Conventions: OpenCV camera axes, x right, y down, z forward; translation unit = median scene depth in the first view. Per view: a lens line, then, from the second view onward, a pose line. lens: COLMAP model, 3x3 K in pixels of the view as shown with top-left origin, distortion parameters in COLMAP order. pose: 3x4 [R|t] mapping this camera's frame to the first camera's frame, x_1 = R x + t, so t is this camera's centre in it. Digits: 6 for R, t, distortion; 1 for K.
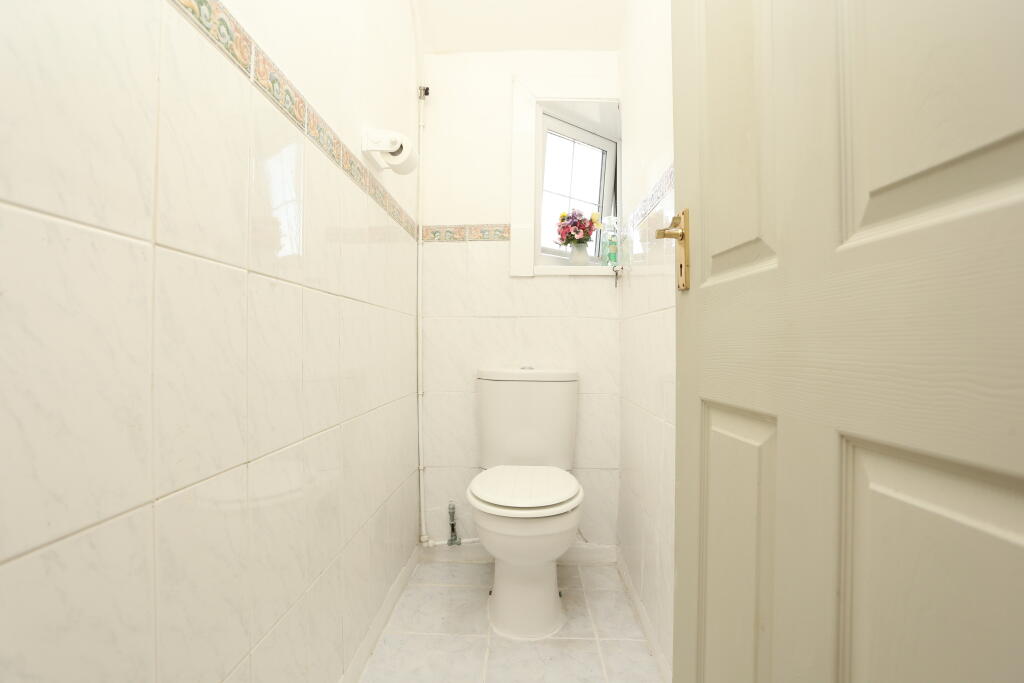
lens RADIAL K [[496.8, 0, 512.0], [0, 496.8, 341.5], [0, 0, 1]] dist [-0.060039, 0.000311]
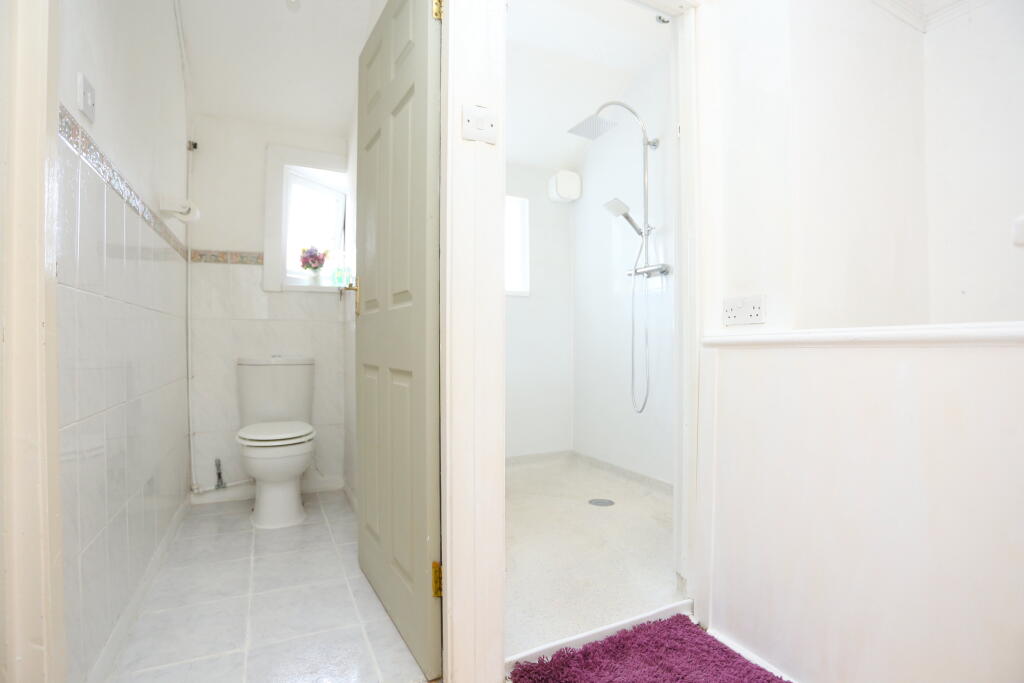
lens RADIAL K [[496.8, 0, 512.0], [0, 496.8, 341.5], [0, 0, 1]] dist [-0.060039, 0.000311]
pose [[0.884634, -0.005311, 0.466257, -0.026388], [-0.000122, 0.999932, 0.011623, -0.004265], [-0.466287, -0.010339, 0.884573, -0.542416]]
